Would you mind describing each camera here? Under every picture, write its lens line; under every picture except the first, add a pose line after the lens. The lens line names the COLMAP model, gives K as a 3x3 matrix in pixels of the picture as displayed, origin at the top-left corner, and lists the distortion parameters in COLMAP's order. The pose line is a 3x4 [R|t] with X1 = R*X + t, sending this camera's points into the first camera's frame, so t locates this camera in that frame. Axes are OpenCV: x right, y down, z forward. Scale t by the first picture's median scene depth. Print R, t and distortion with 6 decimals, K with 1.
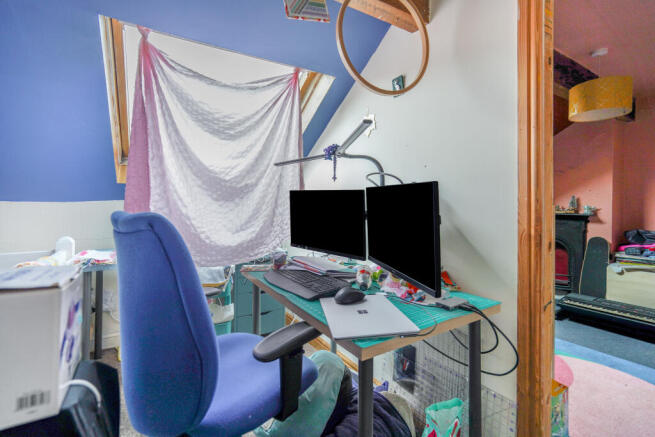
lens RADIAL K [[290.3, 0, 327.9], [0, 290.3, 201.4], [0, 0, 1]] dist [0.000175, 0.000178]
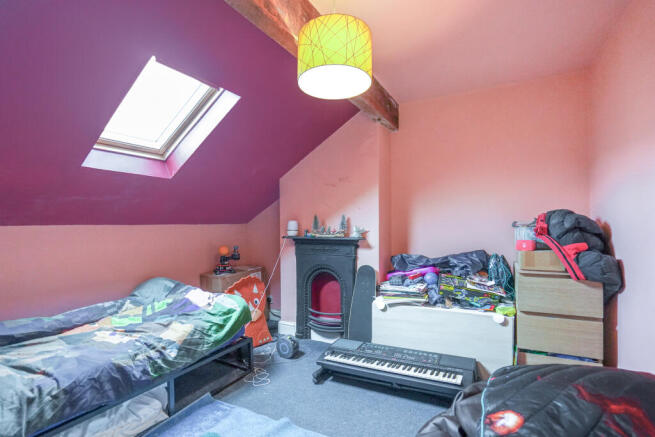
lens RADIAL K [[296.1, 0, 327.5], [0, 296.1, 218.5], [0, 0, 1]] dist [-0.000013, 0.000020]
pose [[0.878007, 0.004067, 0.478631, 0.440739], [0.002062, 0.999922, -0.012280, -0.000252], [-0.478644, 0.011769, 0.877930, 0.319584]]
